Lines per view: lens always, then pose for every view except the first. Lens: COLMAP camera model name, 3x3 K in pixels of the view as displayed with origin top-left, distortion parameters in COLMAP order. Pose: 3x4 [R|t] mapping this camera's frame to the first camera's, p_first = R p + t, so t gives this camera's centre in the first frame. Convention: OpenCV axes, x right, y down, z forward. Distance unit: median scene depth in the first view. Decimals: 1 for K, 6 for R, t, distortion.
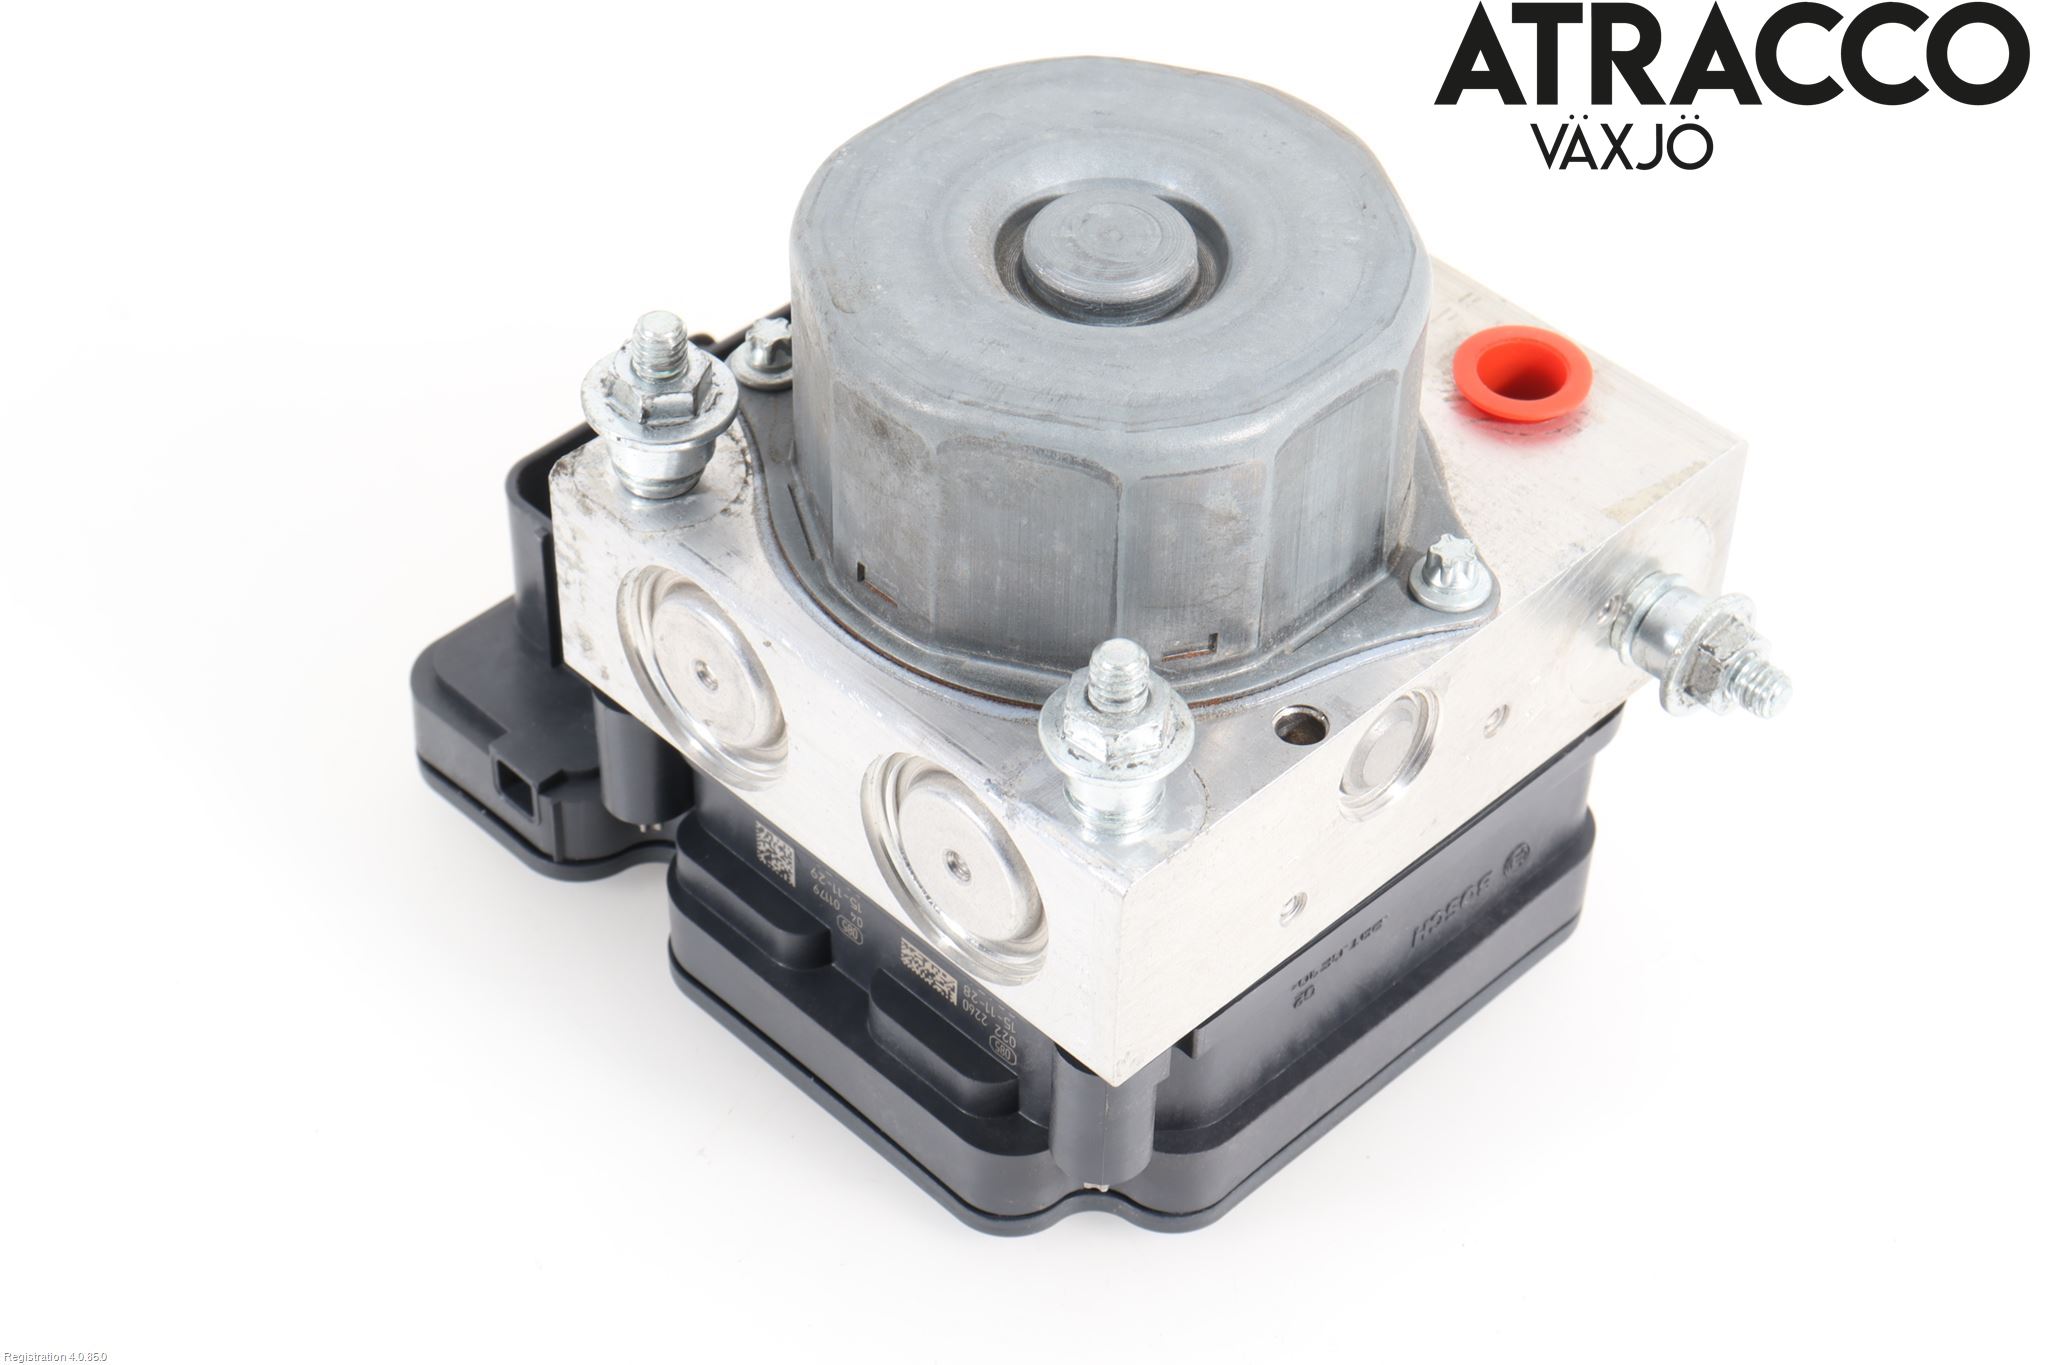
lens RADIAL K [[4024.0, 0, 1024.0], [0, 4024.0, 682.5], [0, 0, 1]] dist [0.035472, 0.016495]
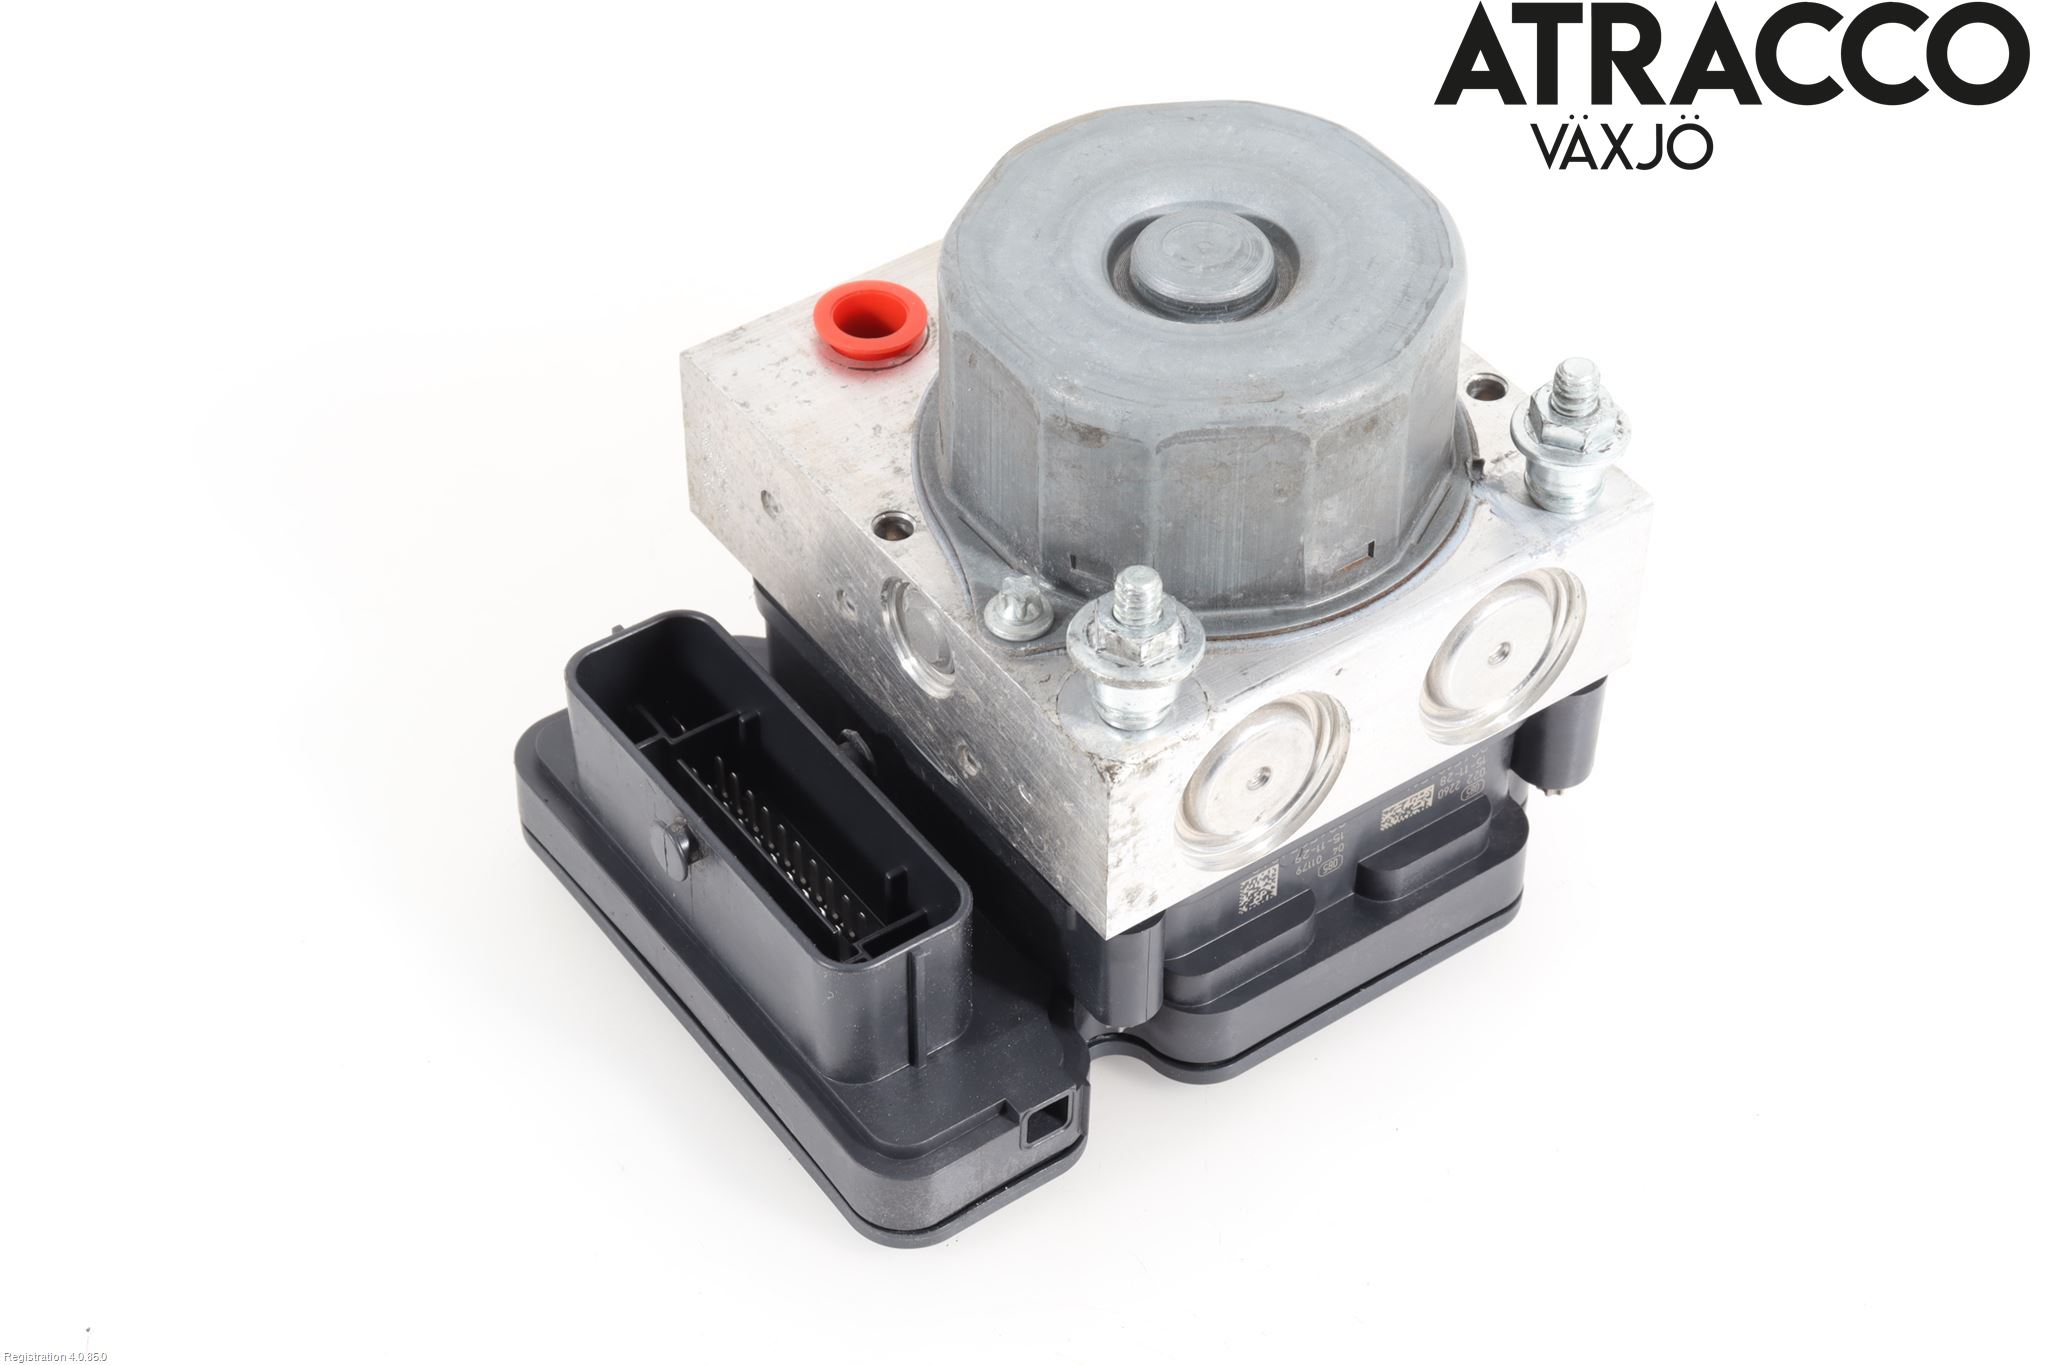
lens RADIAL K [[4024.0, 0, 1024.0], [0, 4024.0, 682.5], [0, 0, 1]] dist [0.035472, 0.016495]
pose [[0.157299, -0.701204, 0.695392, -0.933635], [0.686371, 0.583907, 0.433529, -0.604390], [-0.710037, 0.409103, 0.573134, 0.396542]]
